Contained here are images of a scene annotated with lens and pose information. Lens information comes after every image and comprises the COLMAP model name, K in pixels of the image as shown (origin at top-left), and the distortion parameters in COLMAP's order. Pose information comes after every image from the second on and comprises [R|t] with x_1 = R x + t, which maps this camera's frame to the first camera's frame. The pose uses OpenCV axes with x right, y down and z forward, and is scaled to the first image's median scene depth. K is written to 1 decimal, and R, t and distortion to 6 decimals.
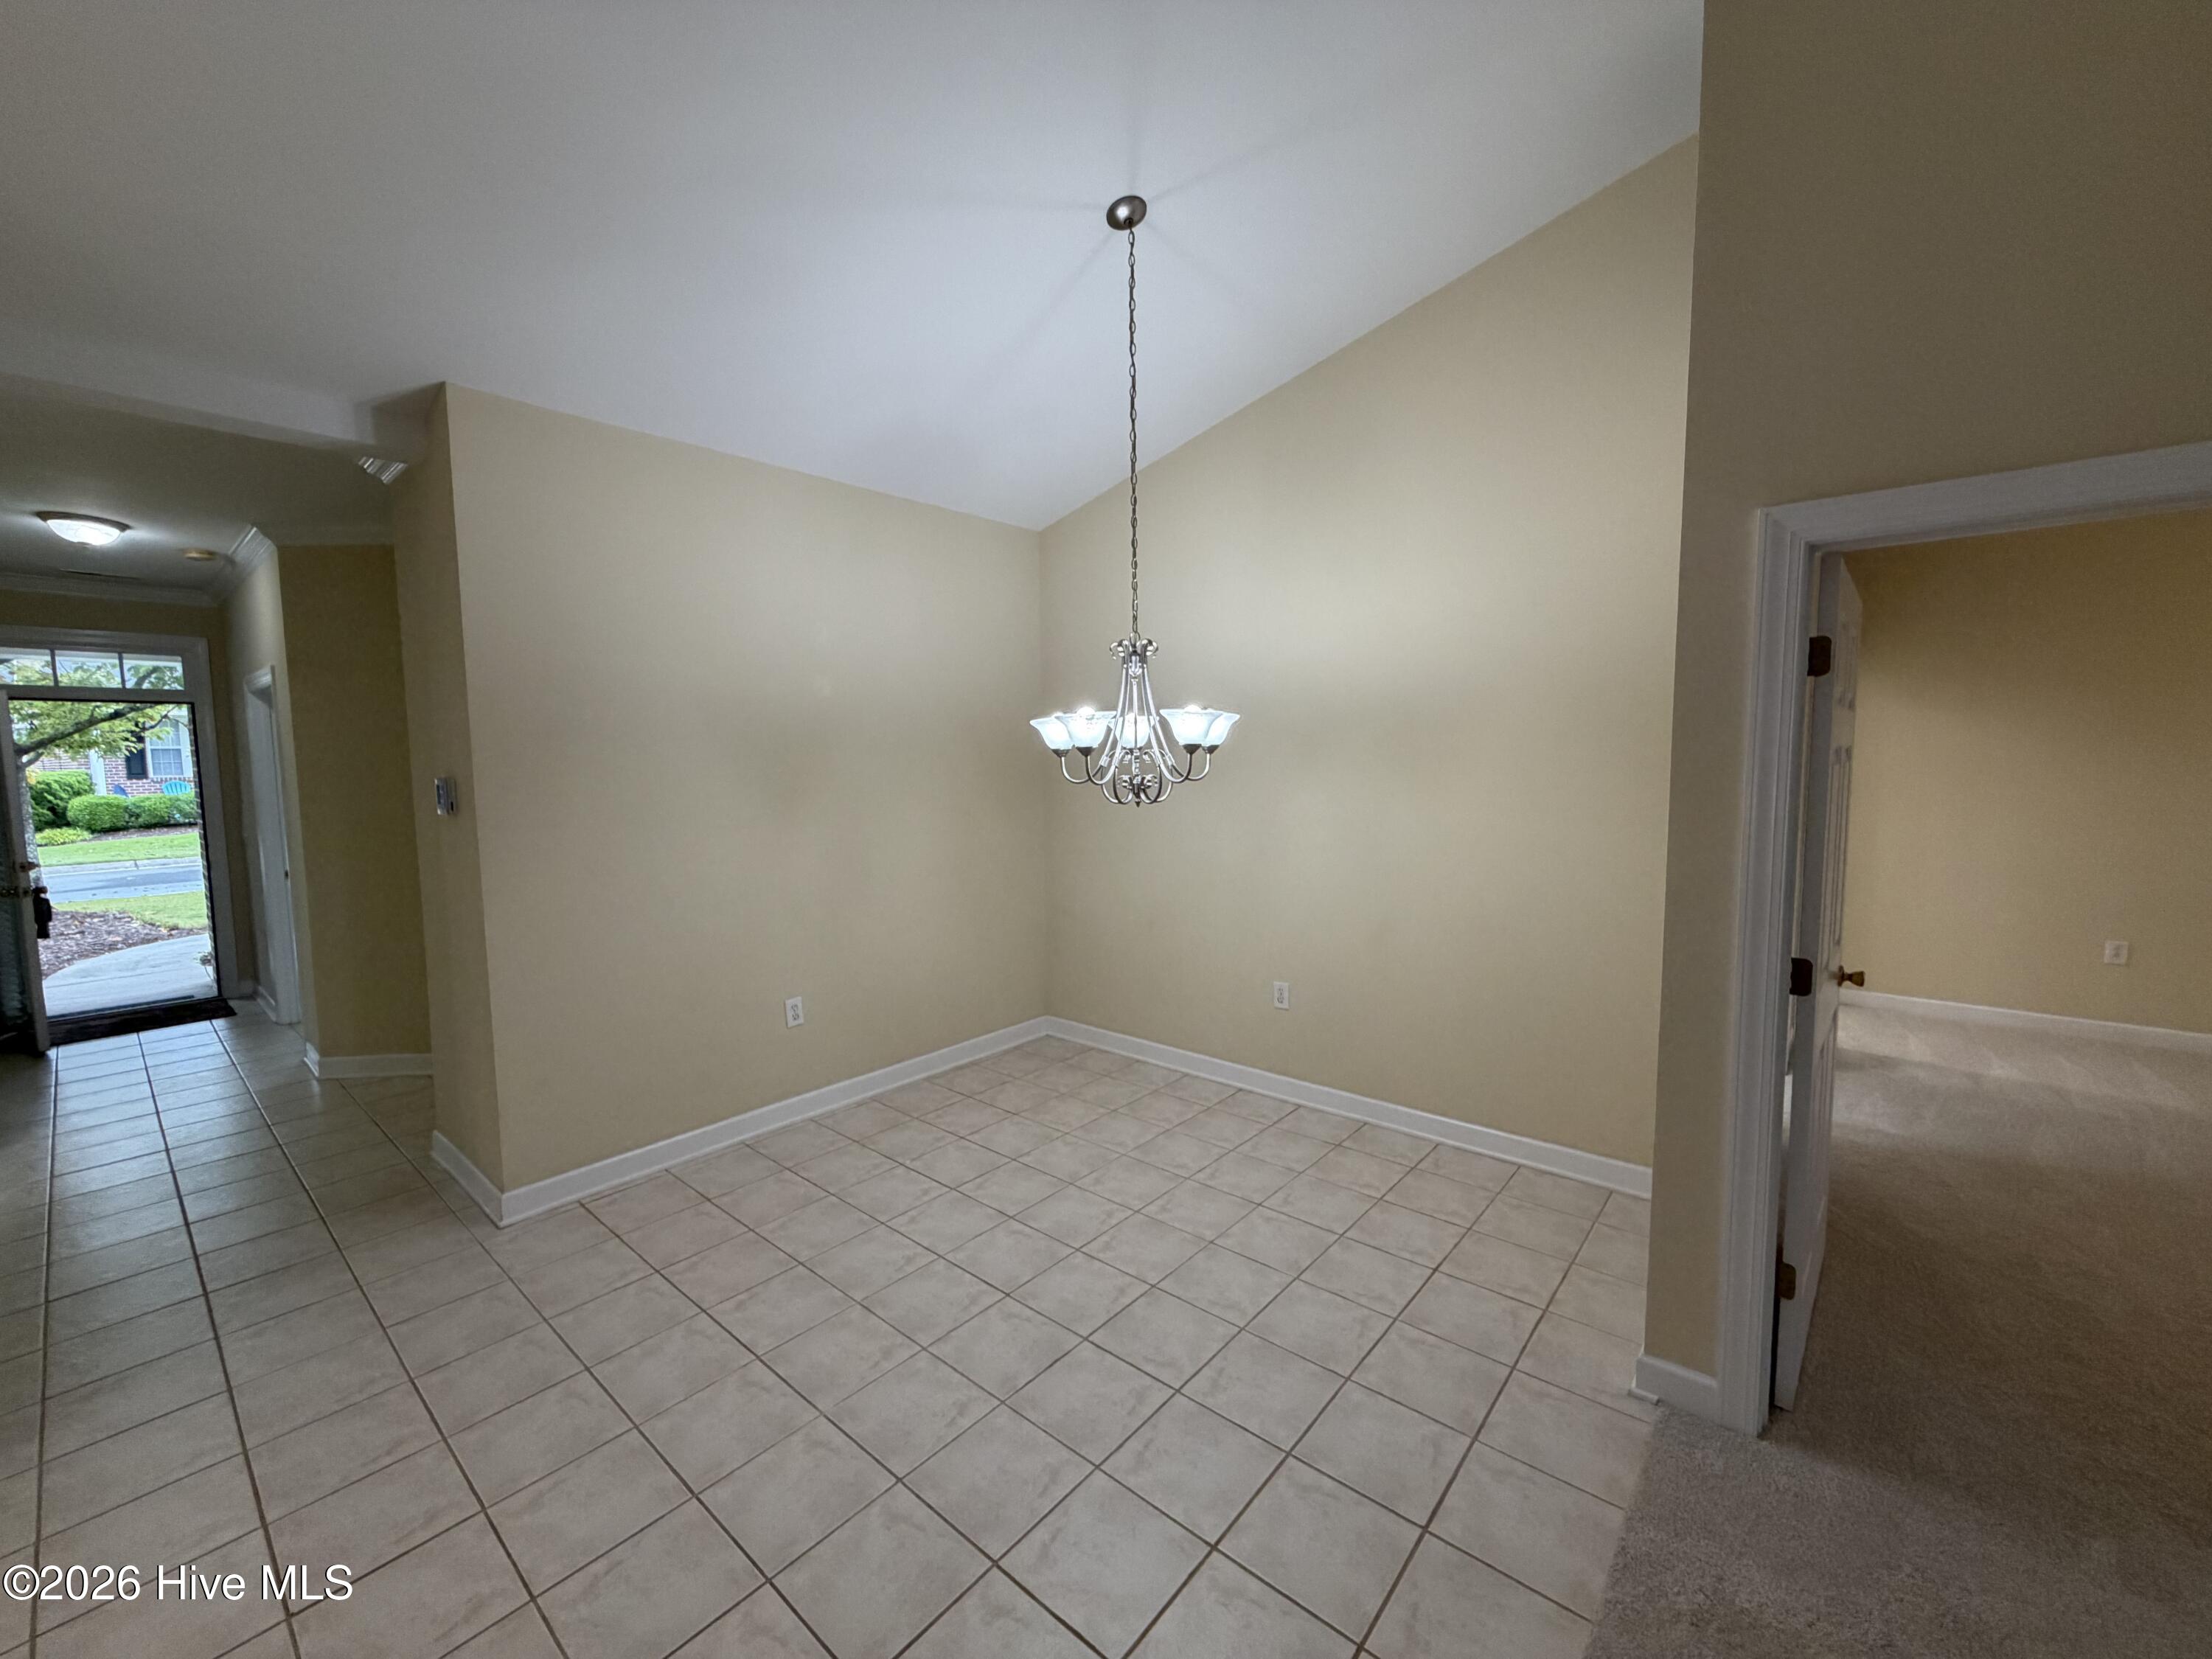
lens RADIAL K [[883.9, 0, 1106.0], [0, 883.9, 829.5], [0, 0, 1]] dist [-0.000964, 0.000013]
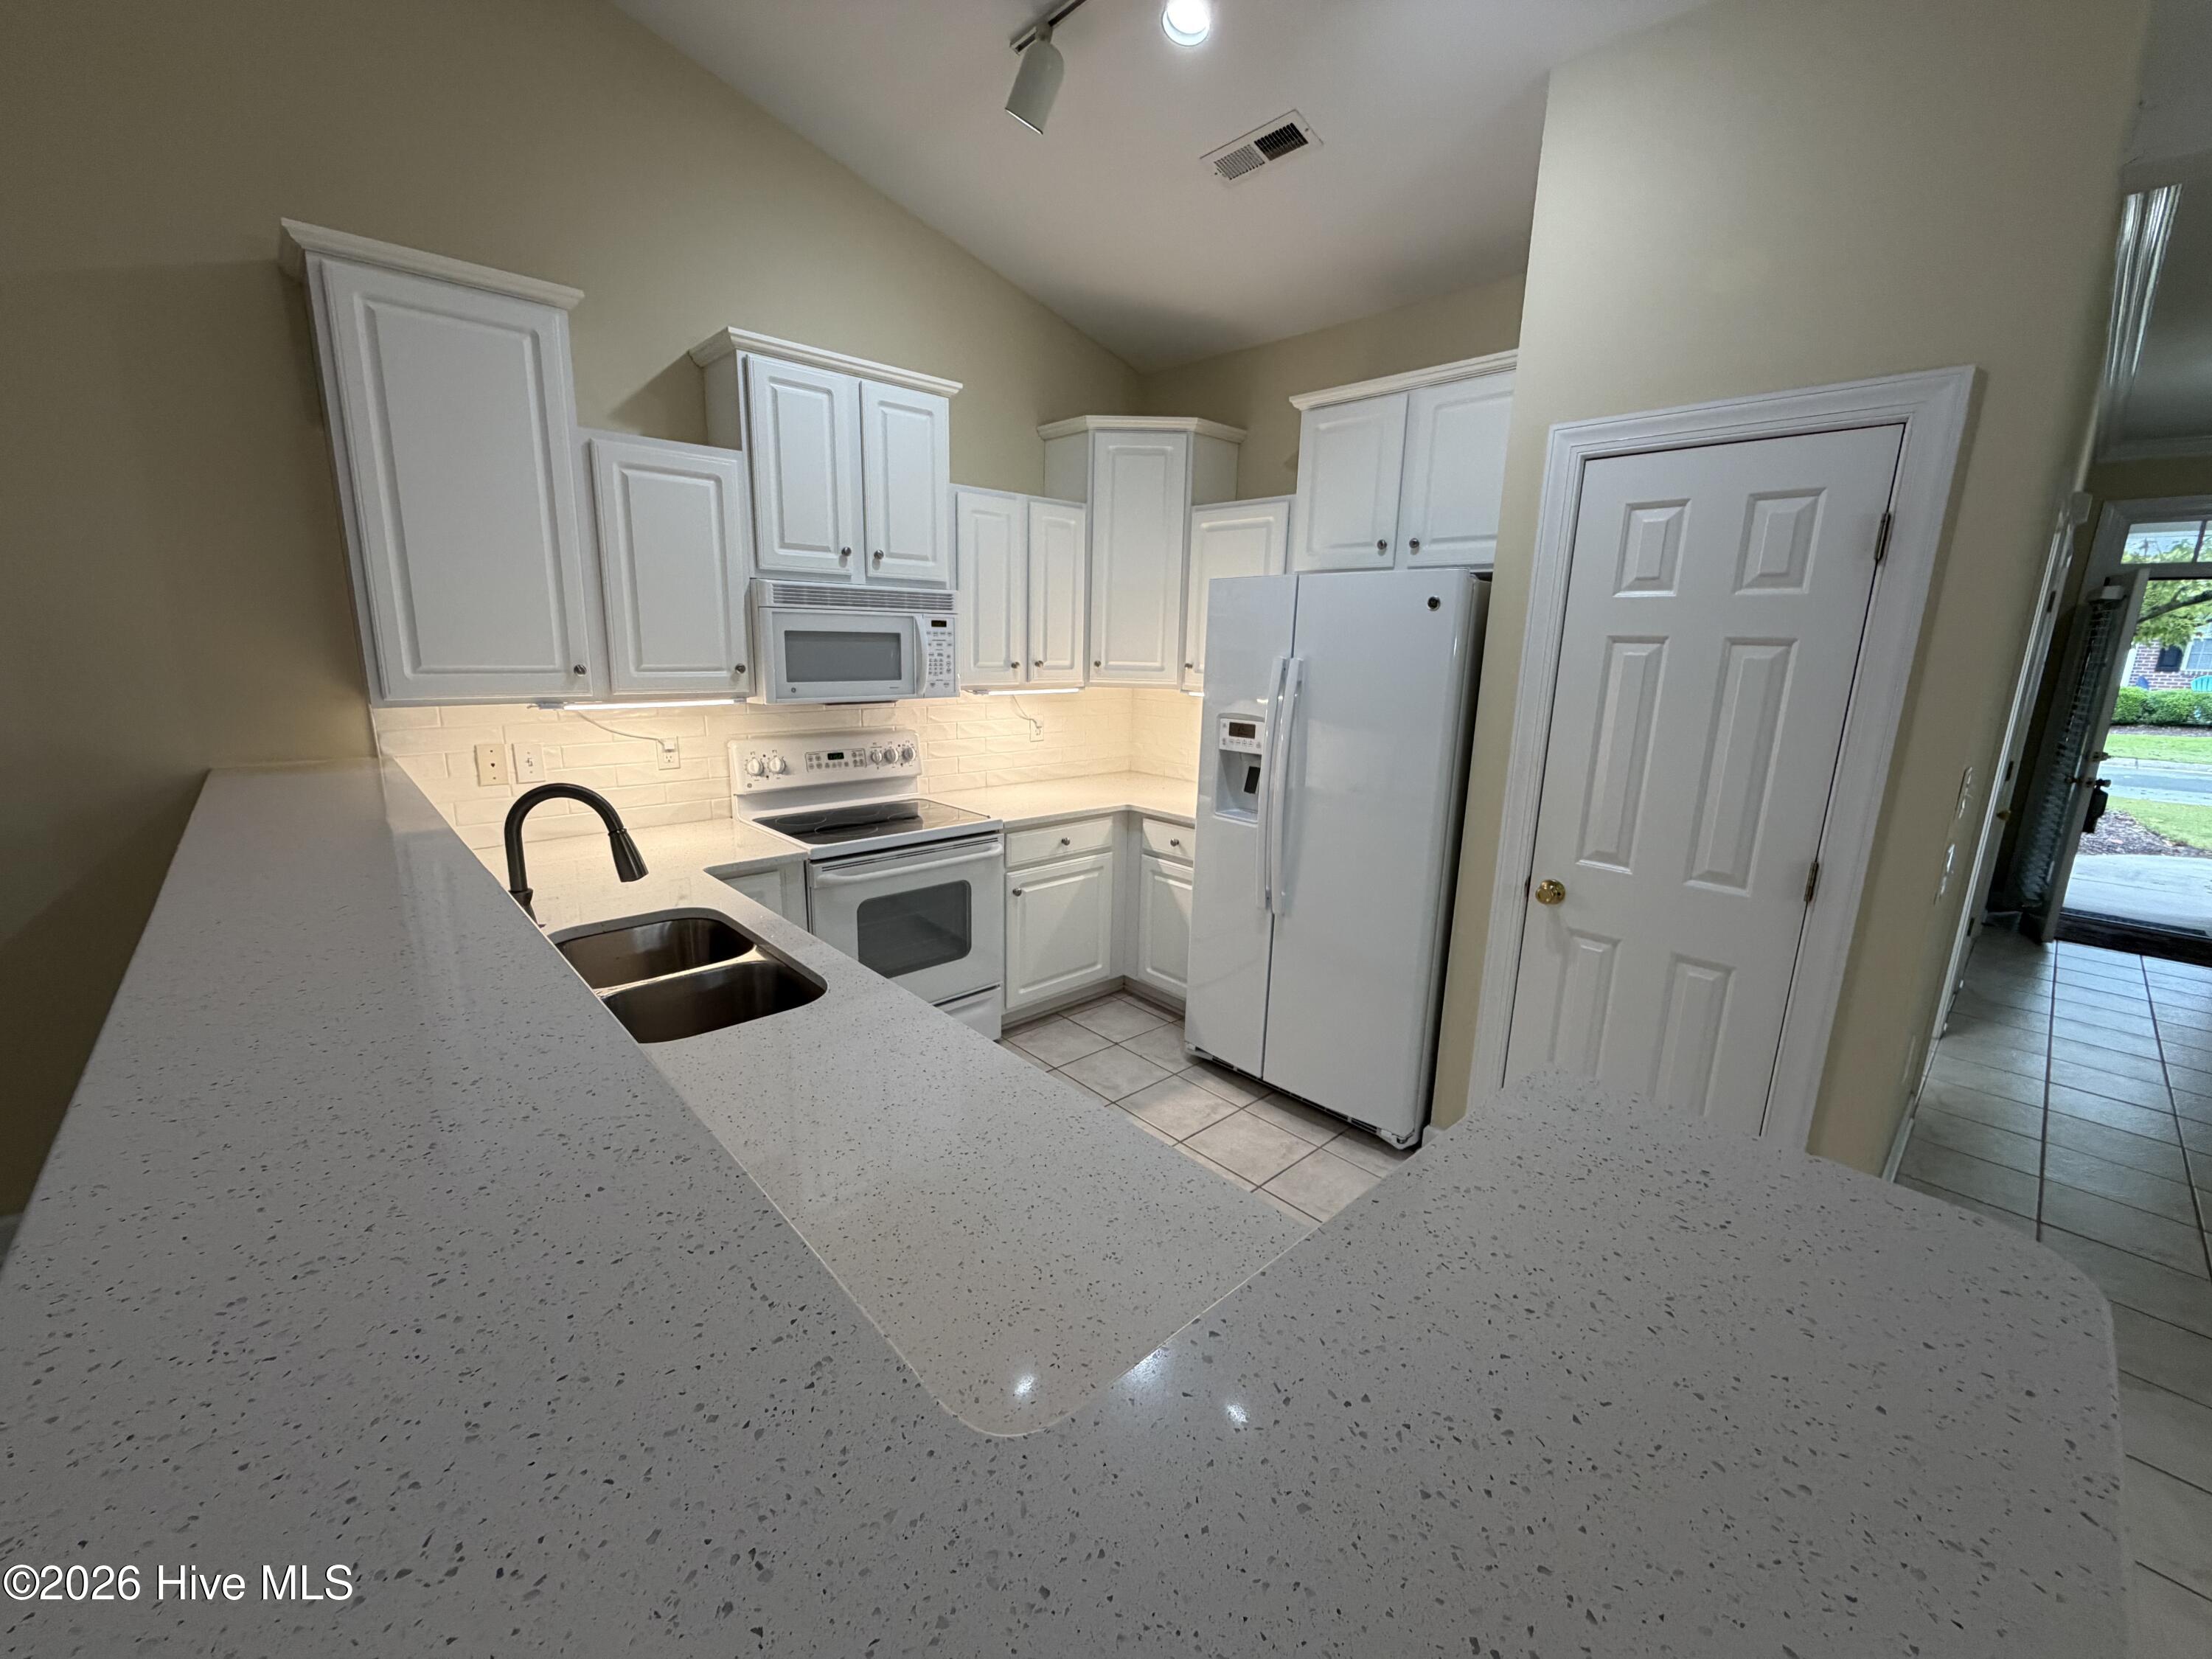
lens RADIAL K [[880.3, 0, 1107.2], [0, 880.3, 835.6], [0, 0, 1]] dist [-0.000537, 0.000080]
pose [[-0.113673, 0.230510, -0.966408, -0.157114], [-0.104748, 0.964510, 0.242379, 0.005464], [0.987981, 0.128781, -0.085494, 0.020472]]
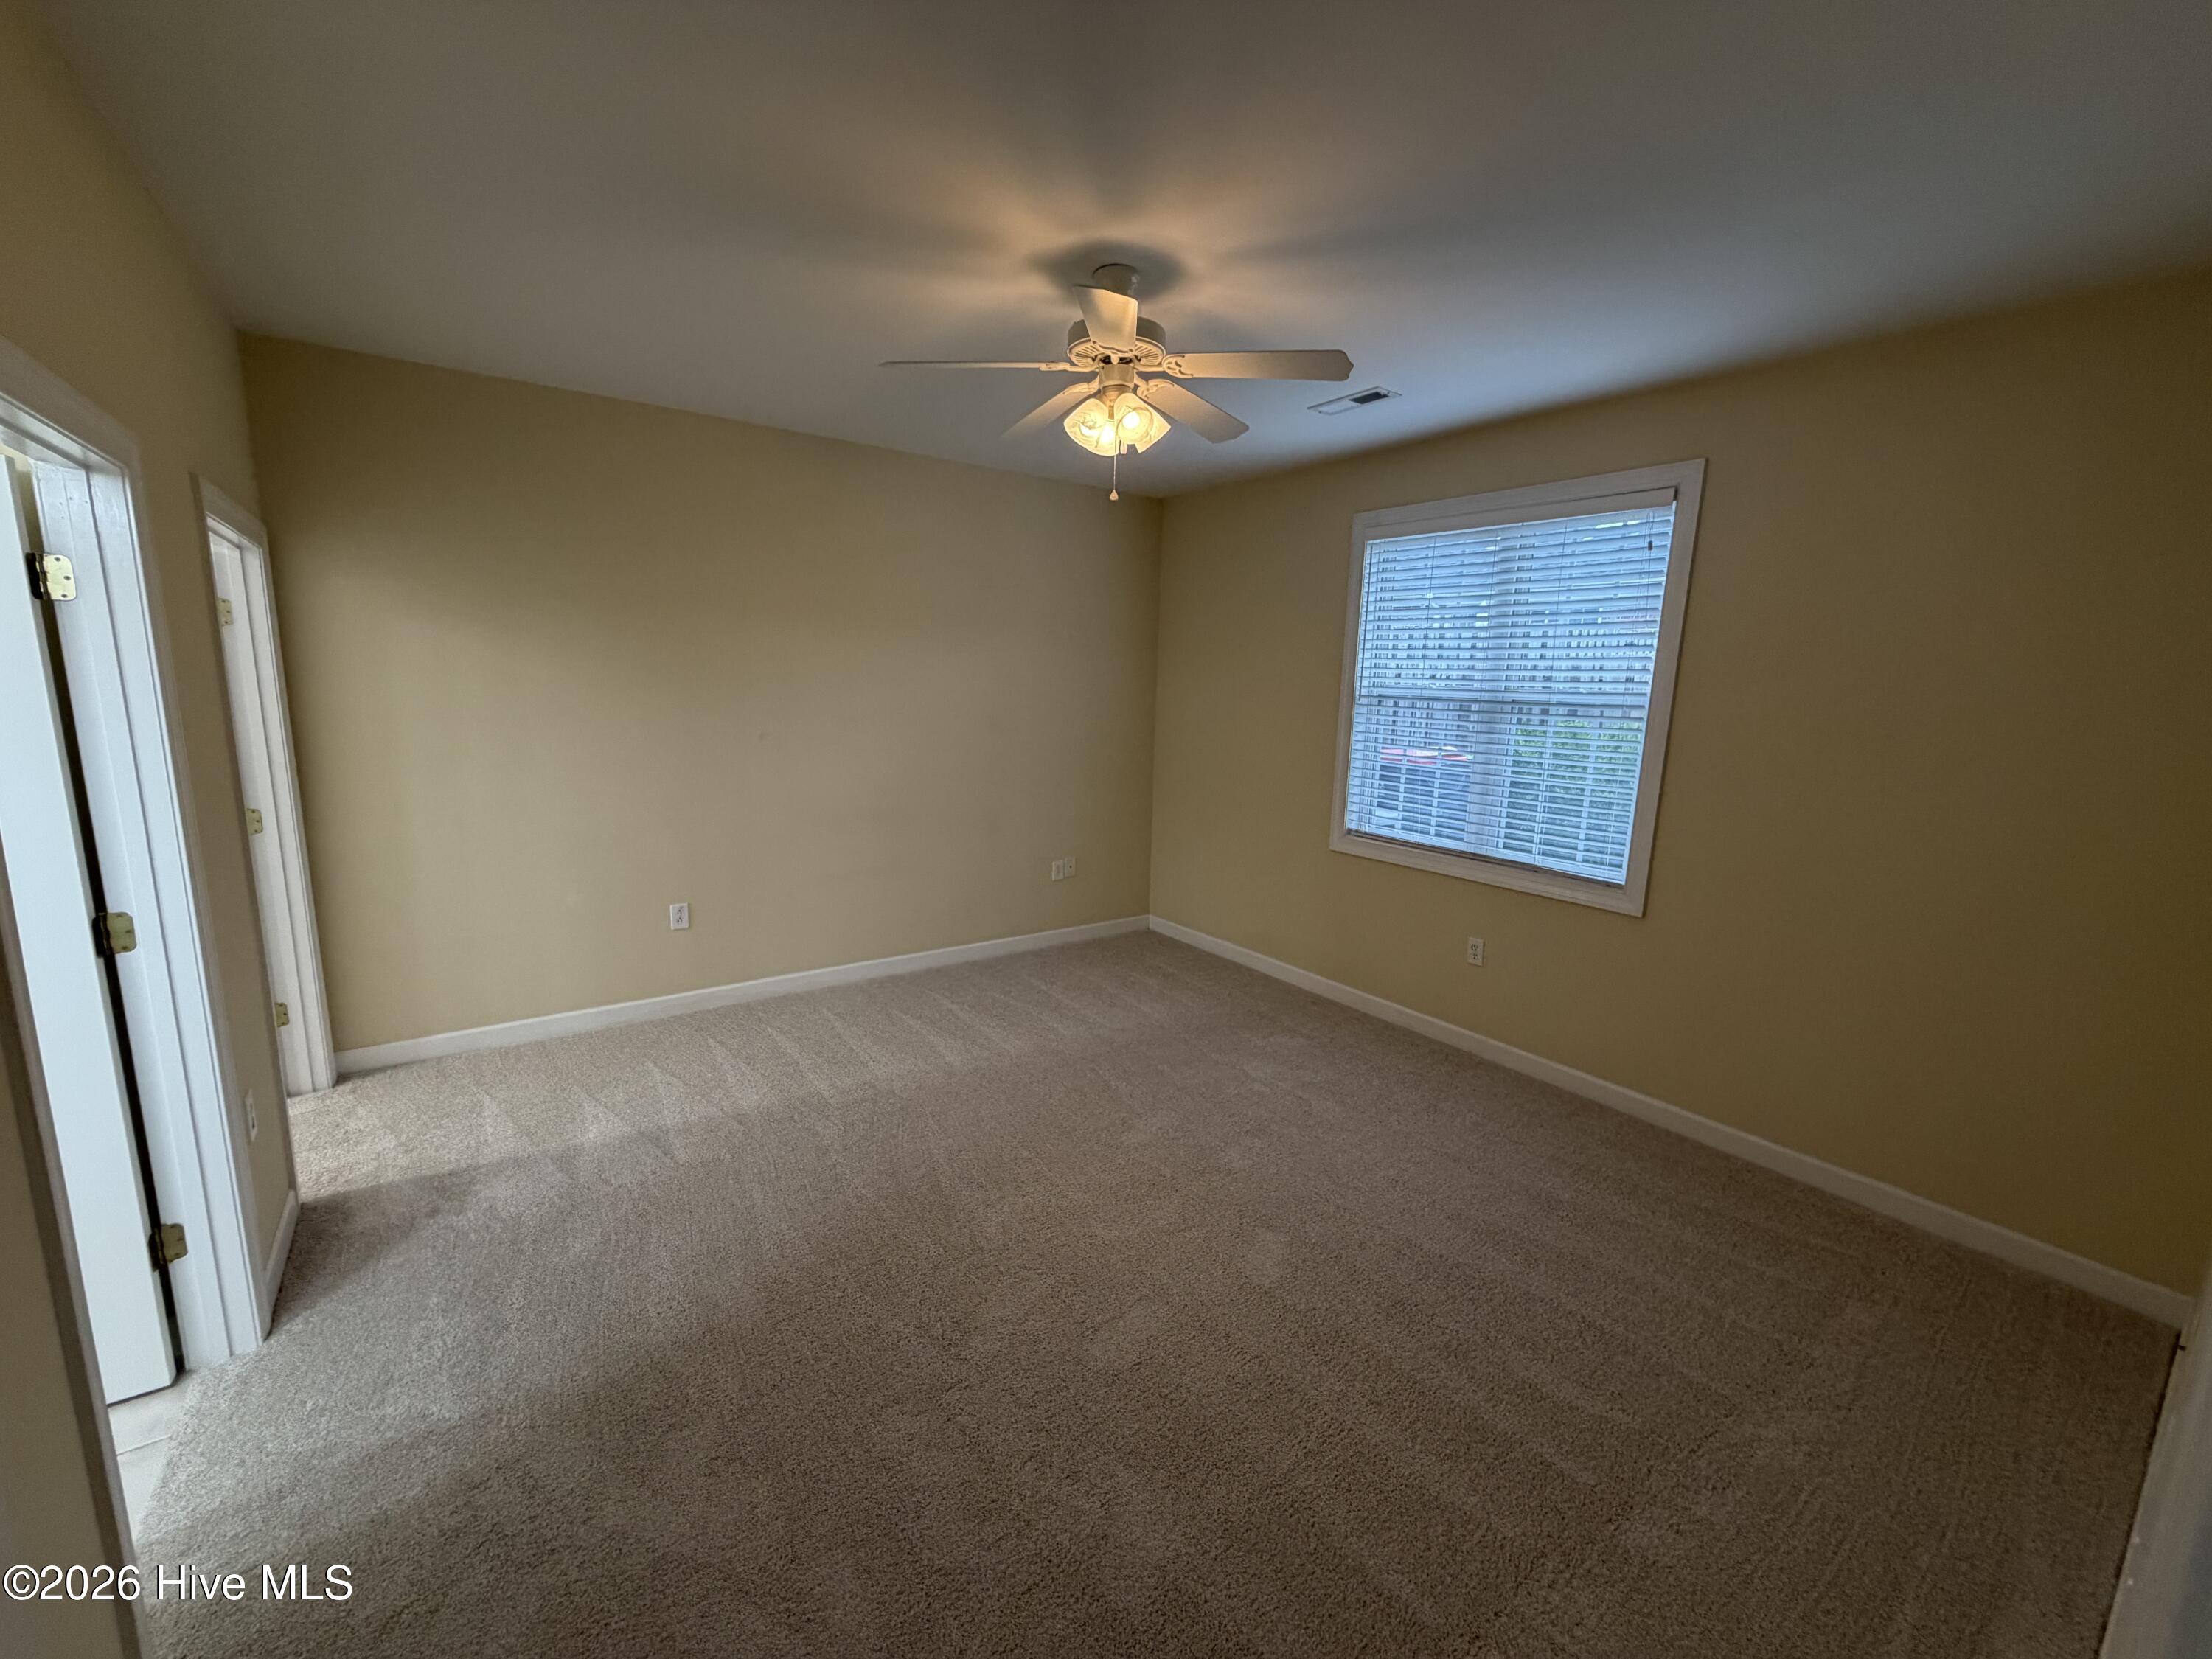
lens RADIAL K [[883.9, 0, 1106.0], [0, 883.9, 829.5], [0, 0, 1]] dist [-0.000964, 0.000013]
pose [[0.228165, -0.147500, 0.962385, 0.414353], [0.045118, 0.988998, 0.140882, -0.059834], [-0.972576, 0.011276, 0.232310, 0.388409]]
